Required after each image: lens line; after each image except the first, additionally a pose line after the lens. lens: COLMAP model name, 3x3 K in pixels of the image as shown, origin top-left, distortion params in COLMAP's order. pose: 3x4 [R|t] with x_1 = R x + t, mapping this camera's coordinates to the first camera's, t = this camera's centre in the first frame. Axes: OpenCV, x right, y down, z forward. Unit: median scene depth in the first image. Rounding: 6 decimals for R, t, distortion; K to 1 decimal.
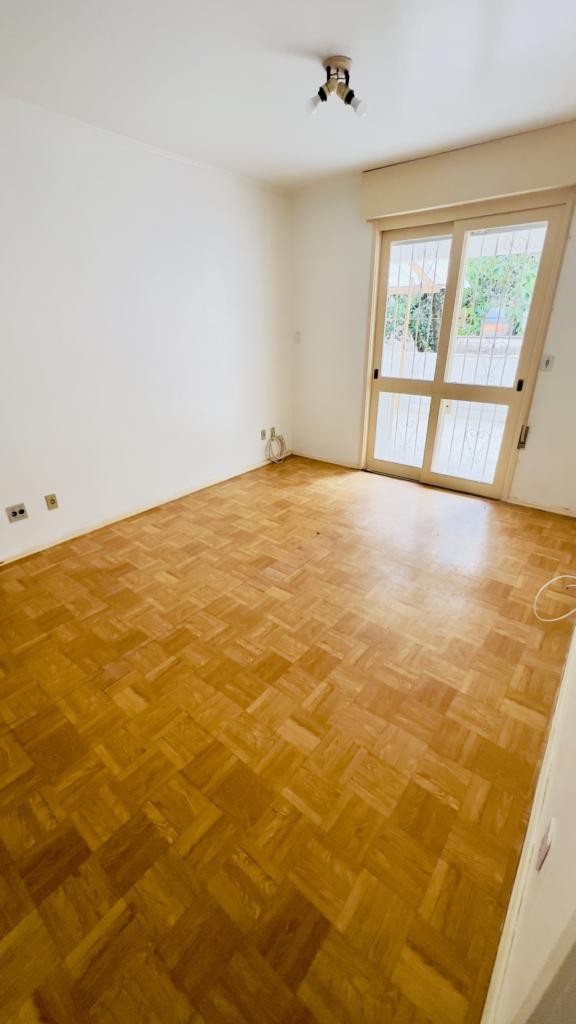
lens RADIAL K [[406.9, 0, 288.8], [0, 406.9, 508.2], [0, 0, 1]] dist [0.000114, 0.000220]
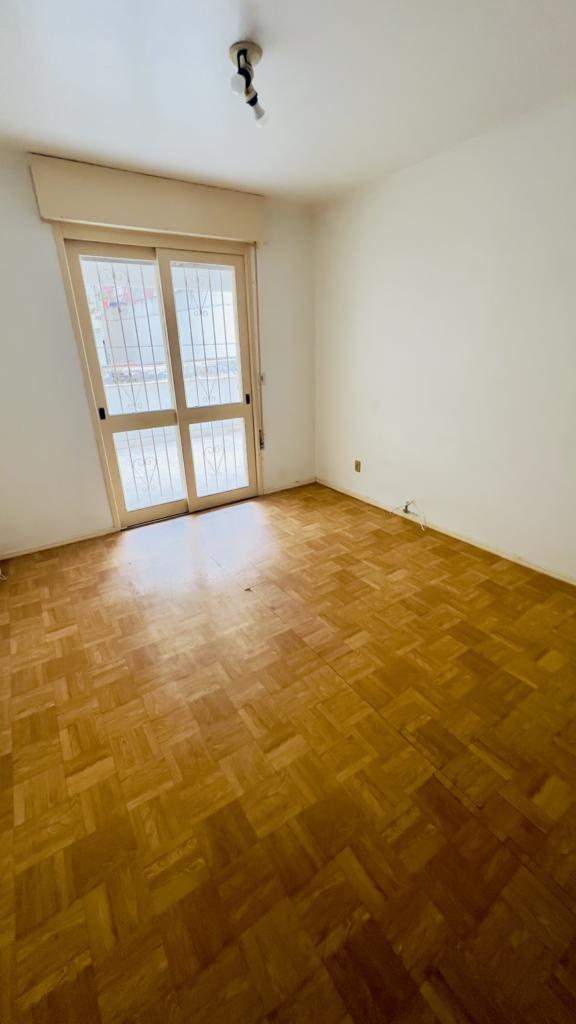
lens RADIAL K [[406.9, 0, 288.8], [0, 406.9, 508.2], [0, 0, 1]] dist [0.000114, 0.000220]
pose [[0.303730, -0.353644, 0.884694, -0.528095], [0.422260, 0.882350, 0.207738, -0.203975], [-0.854075, 0.310475, 0.417326, 0.470779]]
